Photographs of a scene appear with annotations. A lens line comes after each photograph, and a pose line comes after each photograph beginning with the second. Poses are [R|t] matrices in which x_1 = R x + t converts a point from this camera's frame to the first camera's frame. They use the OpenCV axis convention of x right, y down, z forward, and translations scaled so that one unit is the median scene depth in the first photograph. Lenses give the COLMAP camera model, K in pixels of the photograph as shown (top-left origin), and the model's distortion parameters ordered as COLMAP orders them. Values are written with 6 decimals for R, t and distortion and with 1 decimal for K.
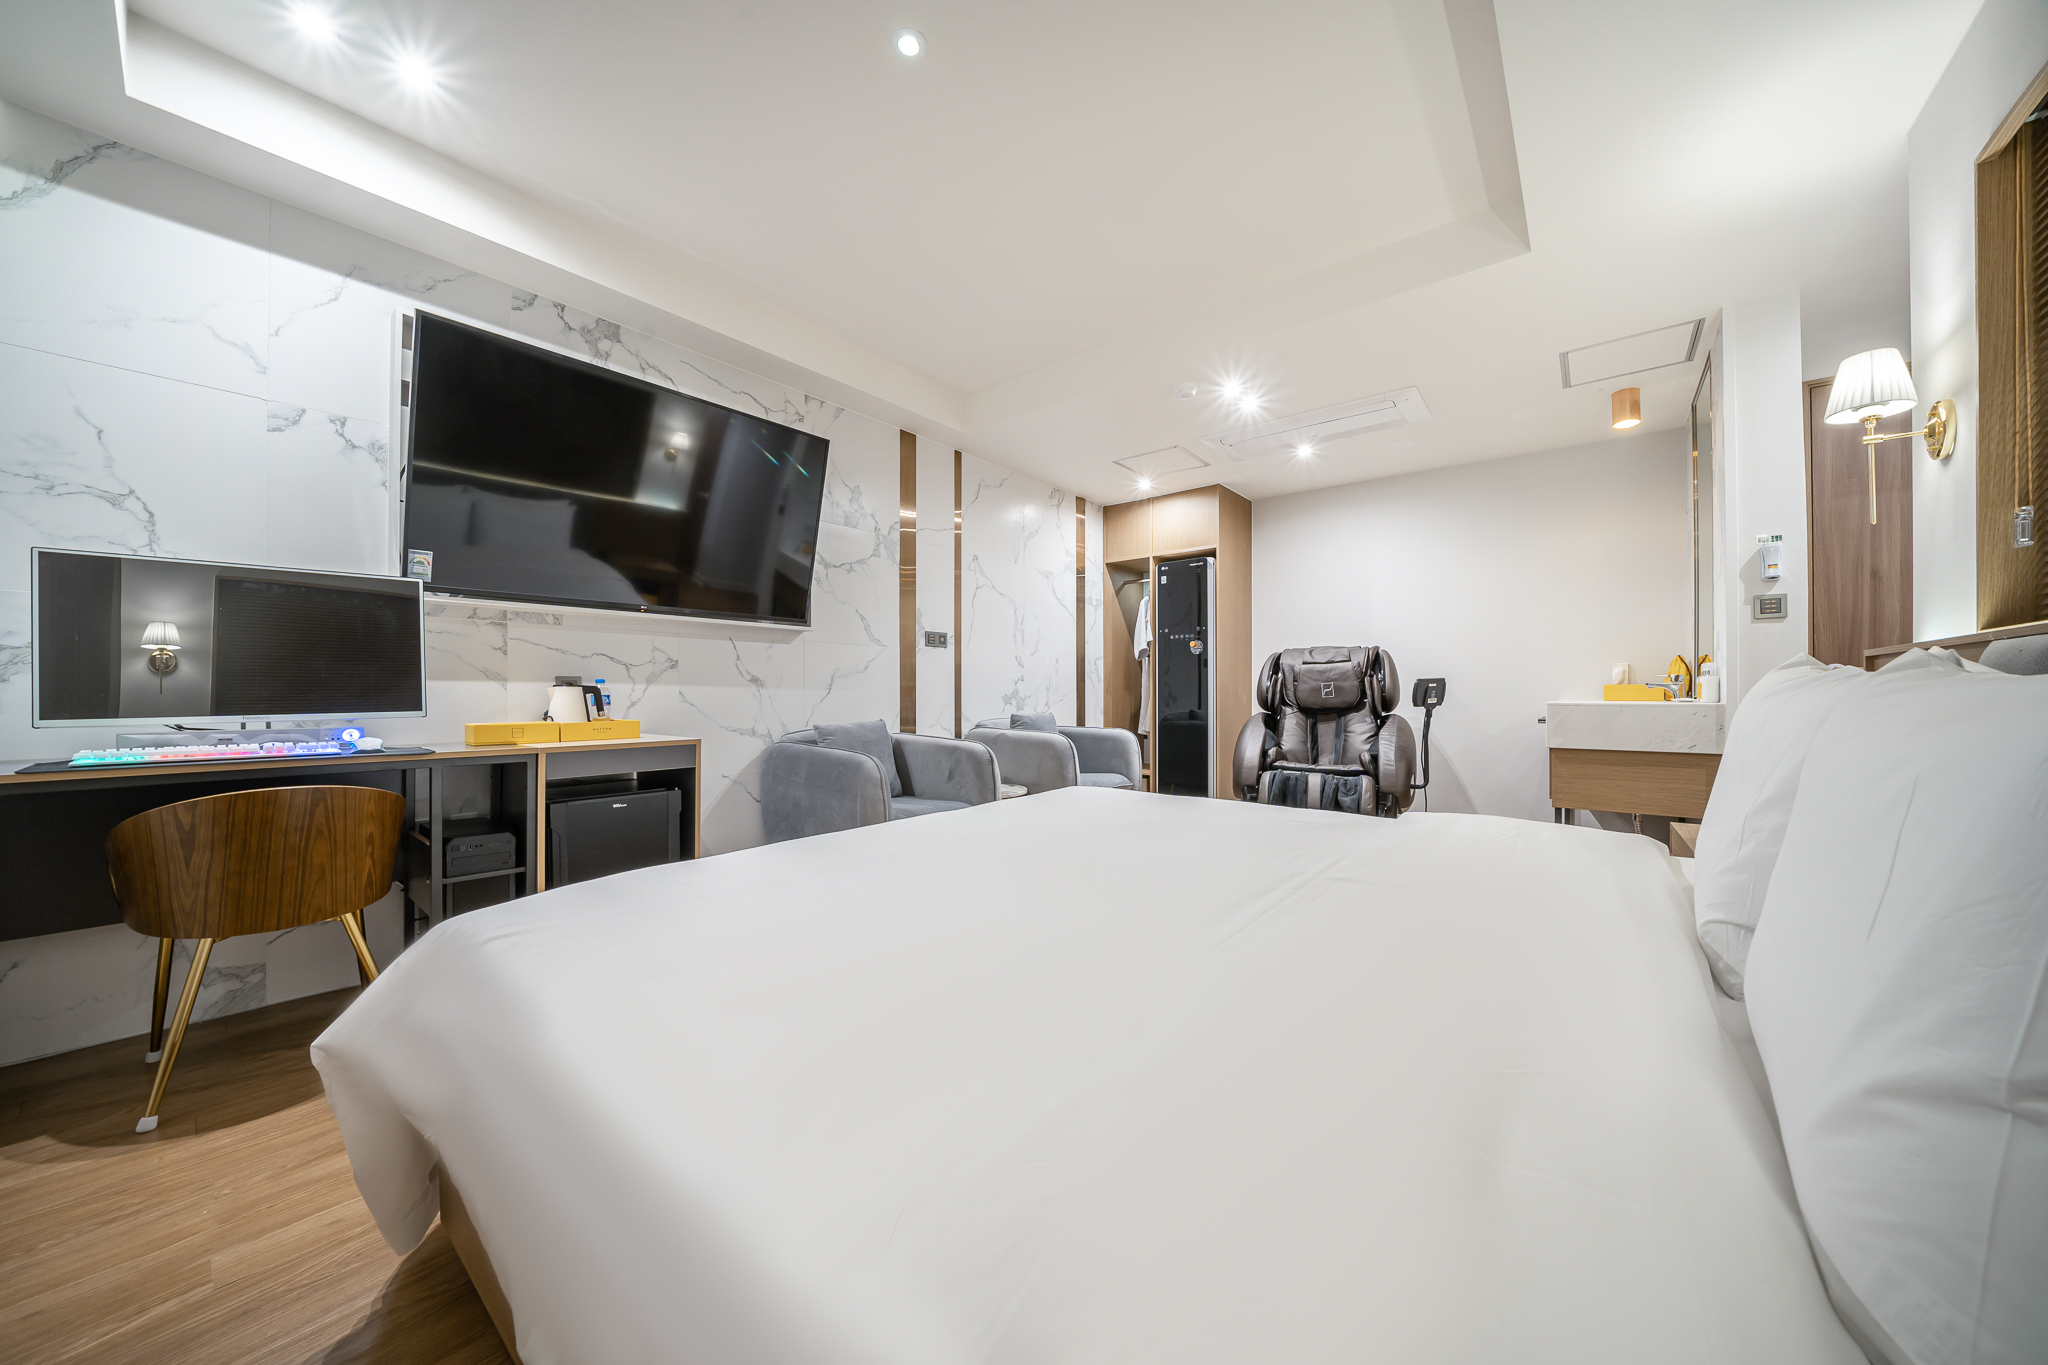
lens RADIAL K [[700.2, 0, 1023.8], [0, 700.2, 693.8], [0, 0, 1]] dist [-0.026437, -0.000037]
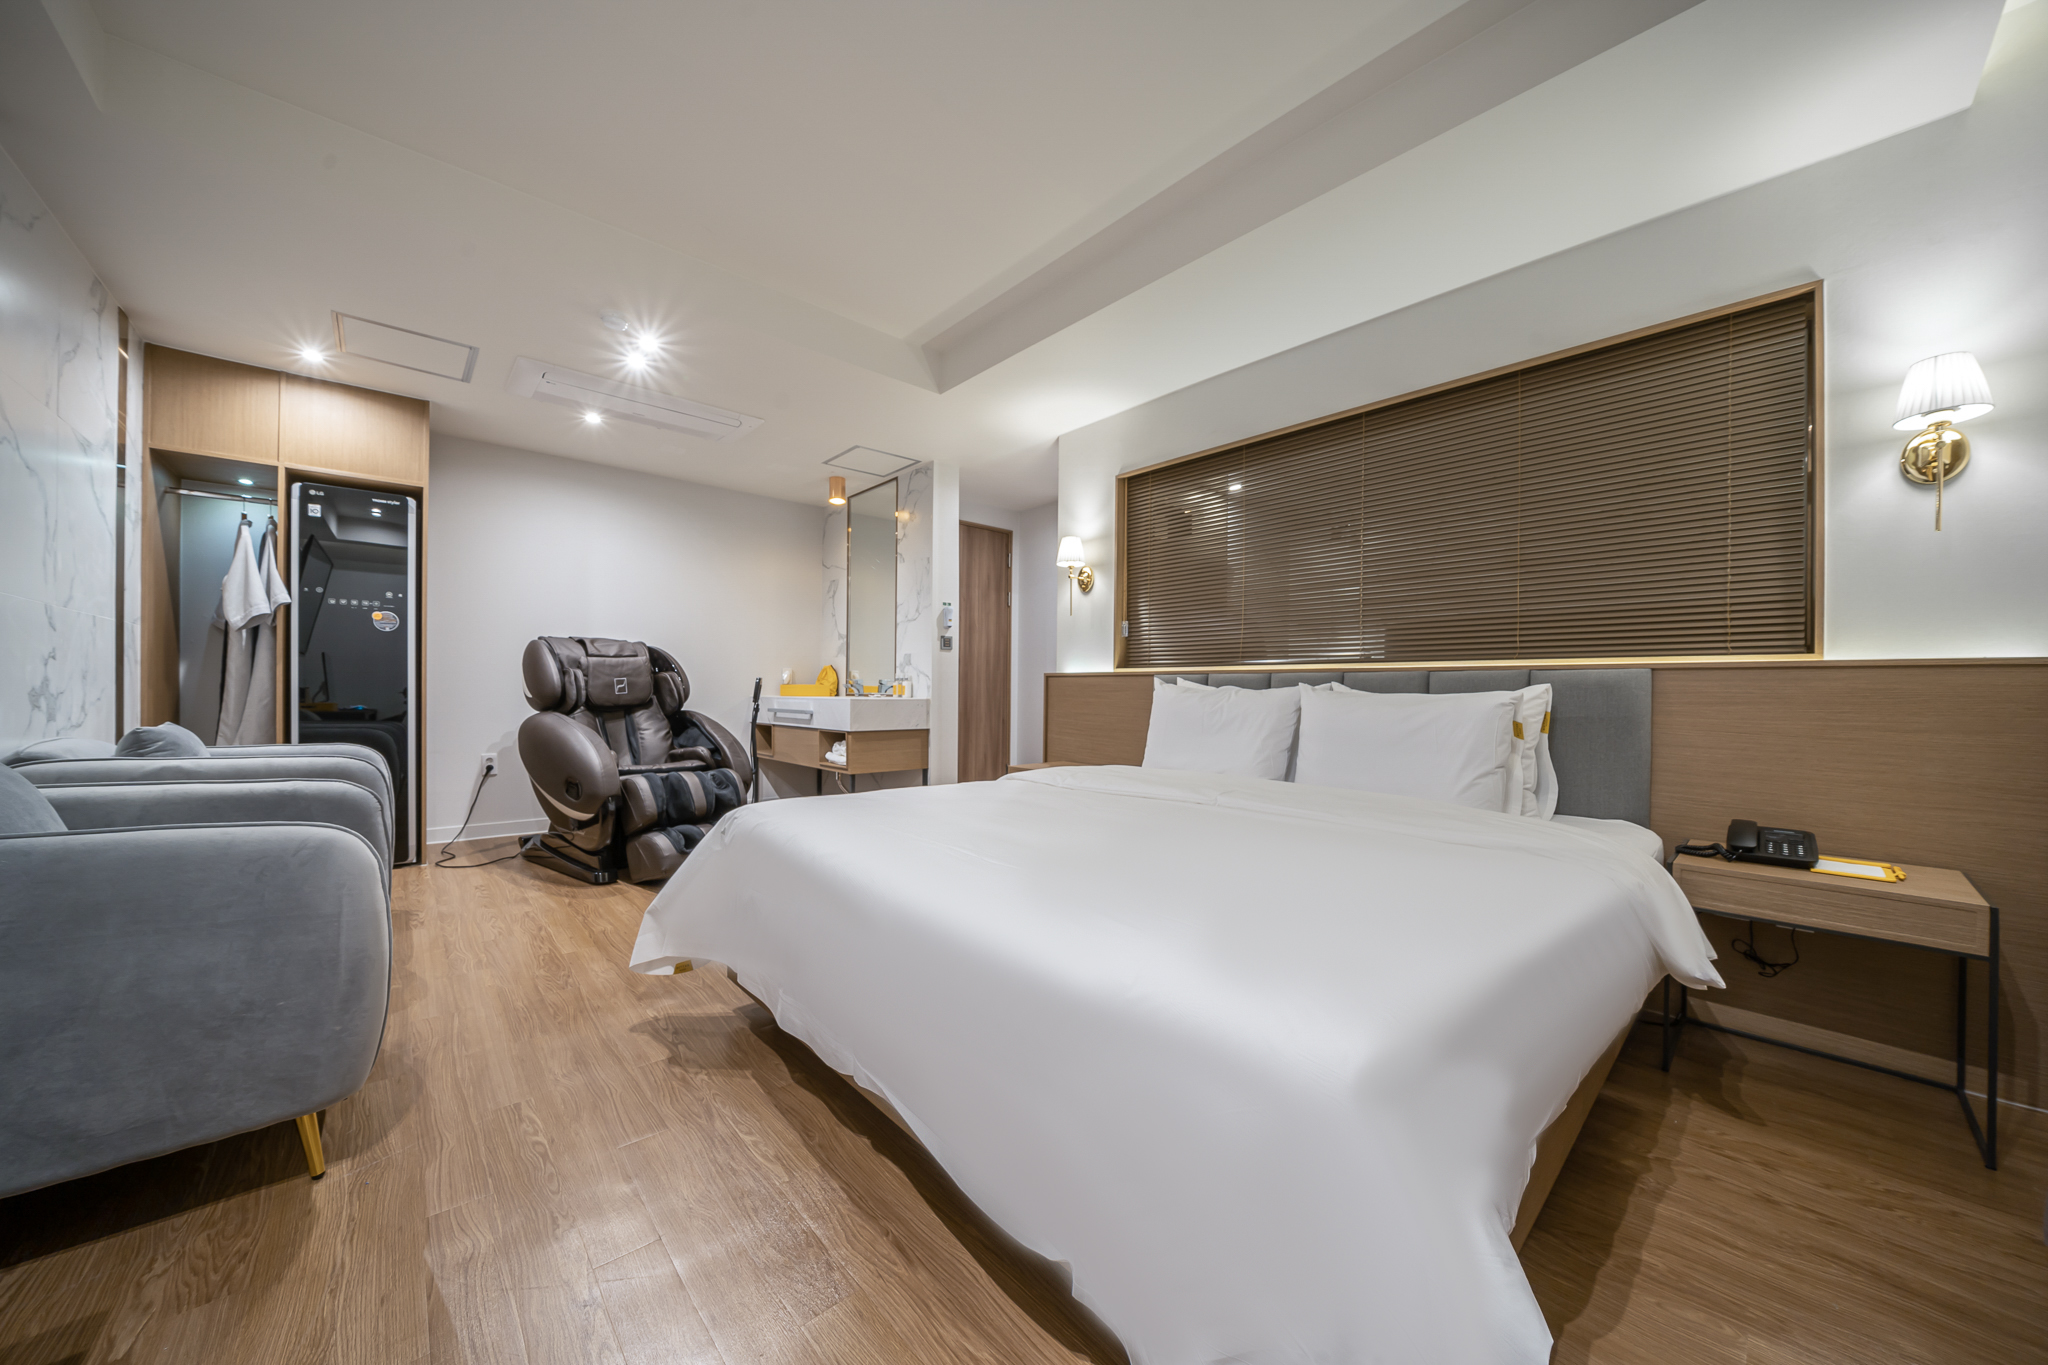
lens RADIAL K [[700.2, 0, 1023.8], [0, 700.2, 693.8], [0, 0, 1]] dist [-0.026437, -0.000037]
pose [[0.144711, -0.002491, 0.989471, -0.405251], [-0.009382, 0.999948, 0.003889, -0.003325], [-0.989430, -0.009846, 0.144680, 0.328045]]
